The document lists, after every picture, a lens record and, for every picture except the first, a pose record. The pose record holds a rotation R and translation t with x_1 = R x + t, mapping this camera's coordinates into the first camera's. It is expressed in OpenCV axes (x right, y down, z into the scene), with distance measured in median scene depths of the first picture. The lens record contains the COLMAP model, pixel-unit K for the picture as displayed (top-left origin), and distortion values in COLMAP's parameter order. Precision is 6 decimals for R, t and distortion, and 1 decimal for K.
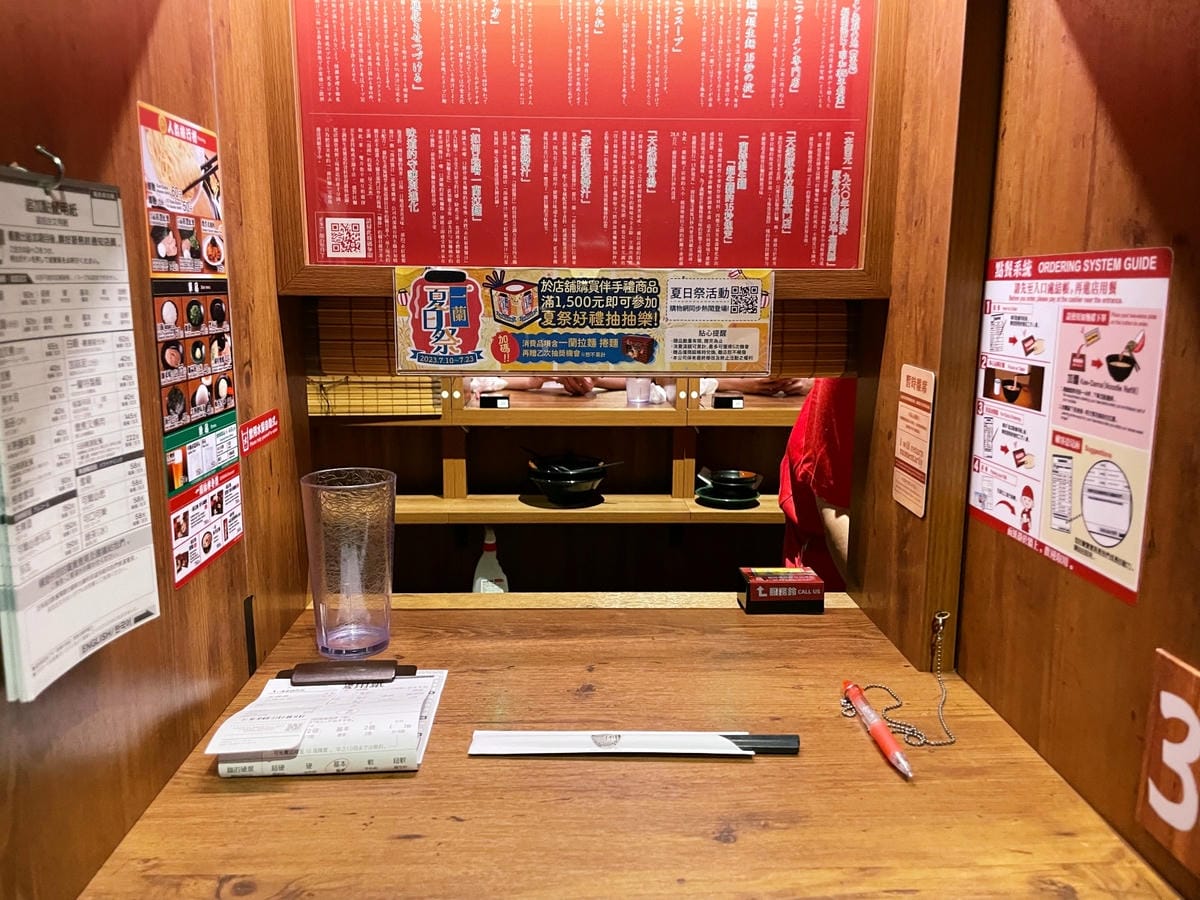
lens RADIAL K [[892.8, 0, 590.7], [0, 892.8, 451.3], [0, 0, 1]] dist [0.059076, -0.064868]
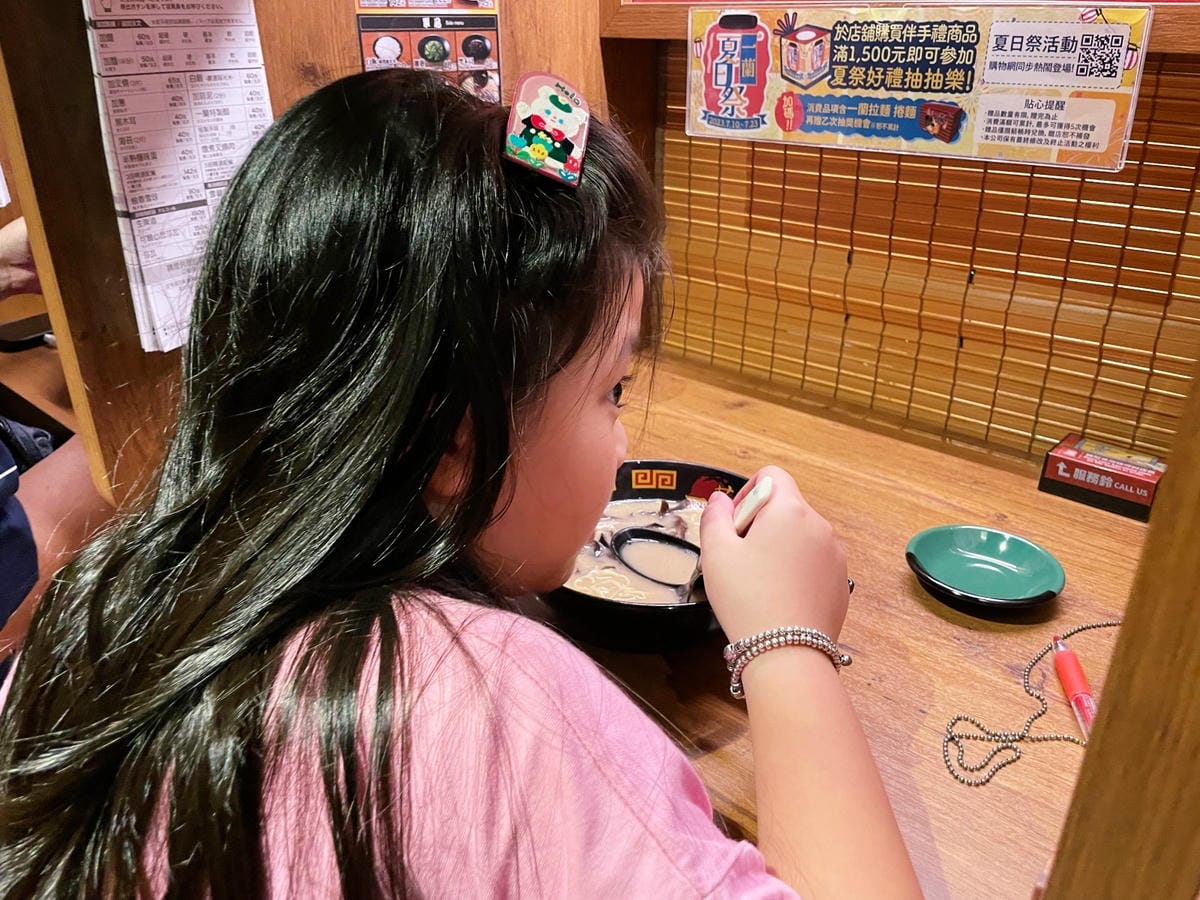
lens RADIAL K [[892.8, 0, 602.9], [0, 892.8, 456.9], [0, 0, 1]] dist [0.059076, -0.064868]
pose [[0.732873, 0.289543, -0.615681, 0.404406], [-0.128345, 0.947514, 0.292823, -0.033490], [0.668151, -0.135583, 0.731568, 0.211156]]
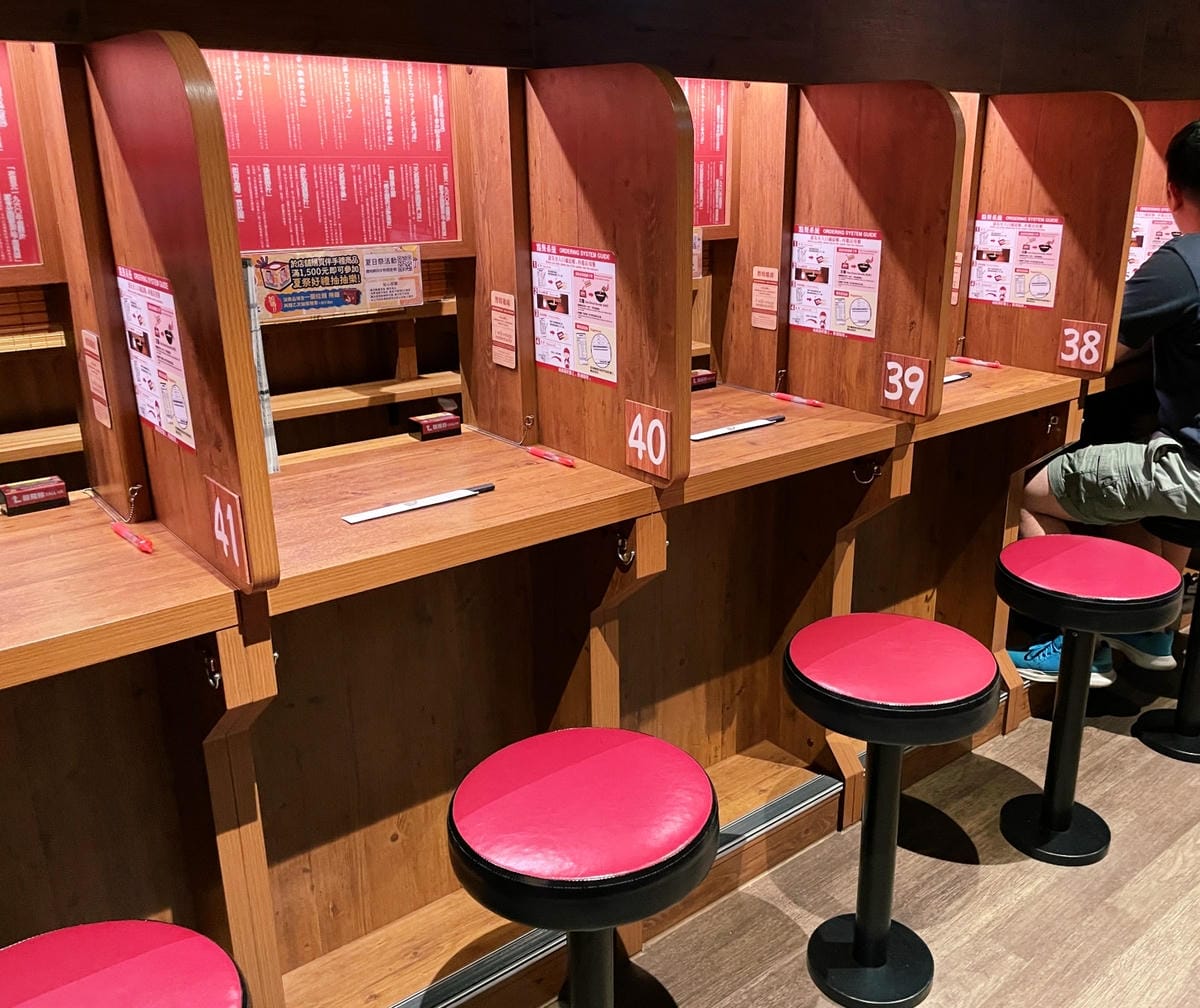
lens RADIAL K [[1042.9, 0, 598.1], [0, 1042.9, 509.3], [0, 0, 1]] dist [0.158867, 0.012781]
pose [[0.804027, -0.221913, 0.551629, -0.782425], [0.126500, 0.970346, 0.205977, -0.078969], [-0.580980, -0.095830, 0.808256, -0.956224]]
